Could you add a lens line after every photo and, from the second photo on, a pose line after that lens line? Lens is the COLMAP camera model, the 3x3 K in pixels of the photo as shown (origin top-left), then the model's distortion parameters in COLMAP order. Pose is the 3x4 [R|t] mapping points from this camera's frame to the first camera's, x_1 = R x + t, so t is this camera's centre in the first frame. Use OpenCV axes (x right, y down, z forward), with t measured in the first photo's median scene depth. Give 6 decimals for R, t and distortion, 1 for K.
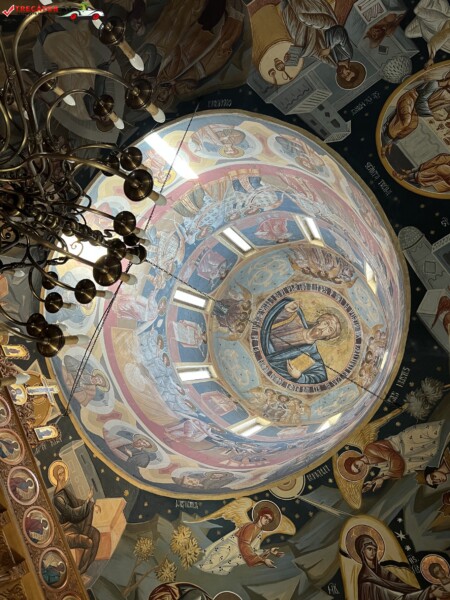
lens RADIAL K [[455.2, 0, 225.6], [0, 455.2, 301.2], [0, 0, 1]] dist [0.046808, -0.046599]
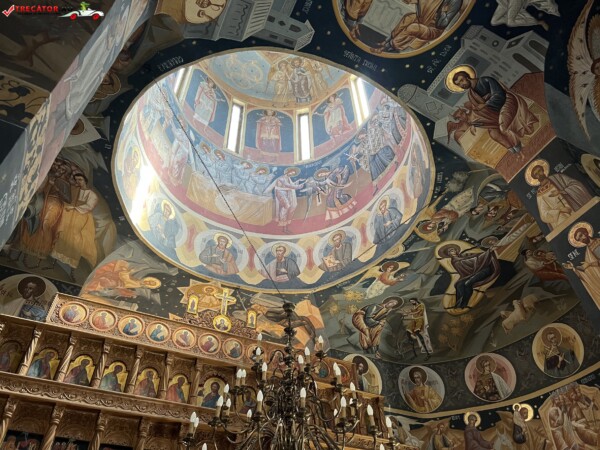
lens RADIAL K [[455.2, 0, 296.5], [0, 455.2, 223.6], [0, 0, 1]] dist [0.046808, -0.046599]
pose [[0.790620, -0.595758, -0.141397, 0.123728], [0.501512, 0.497570, 0.707750, -0.786728], [-0.351292, -0.630473, 0.692169, 0.075264]]
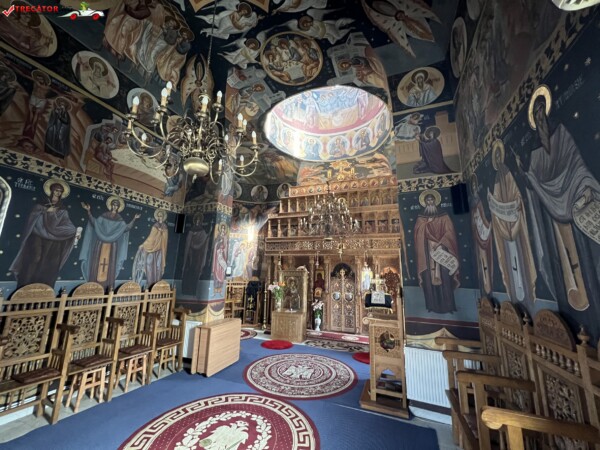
lens RADIAL K [[240.8, 0, 300.2], [0, 240.8, 226.9], [0, 0, 1]] dist [0.003371, 0.000338]
pose [[0.148429, -0.484426, -0.862149, 0.977223], [0.975565, -0.071083, 0.207896, -0.550206], [-0.161994, -0.871940, 0.462038, -0.271374]]
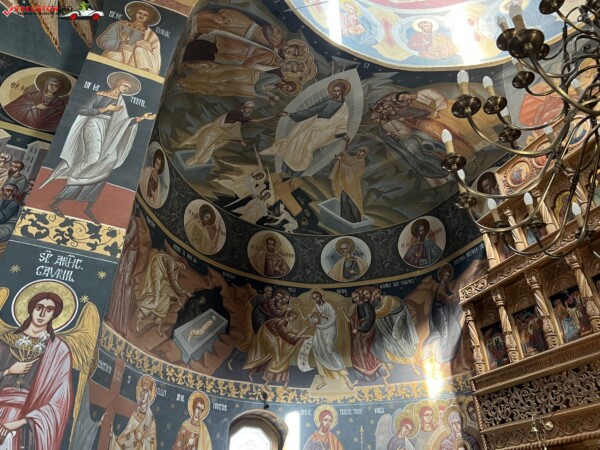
lens RADIAL K [[455.2, 0, 298.7], [0, 455.2, 222.4], [0, 0, 1]] dist [0.046808, -0.046599]
pose [[-0.542855, -0.697798, -0.467318, 0.060597], [0.837578, -0.409146, -0.362027, -0.242773], [0.061420, -0.587943, 0.806567, 0.003262]]
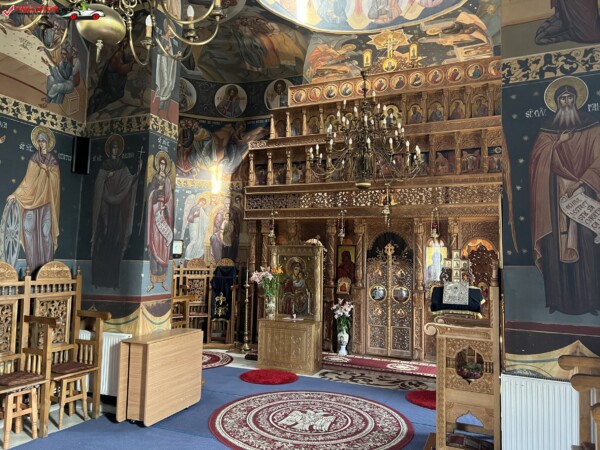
lens RADIAL K [[455.2, 0, 297.8], [0, 455.2, 226.7], [0, 0, 1]] dist [0.046808, -0.046599]
pose [[0.118110, -0.380062, -0.917389, 0.964240], [0.980704, -0.100293, 0.167811, -0.546777], [-0.155786, -0.919508, 0.360882, -0.300099]]
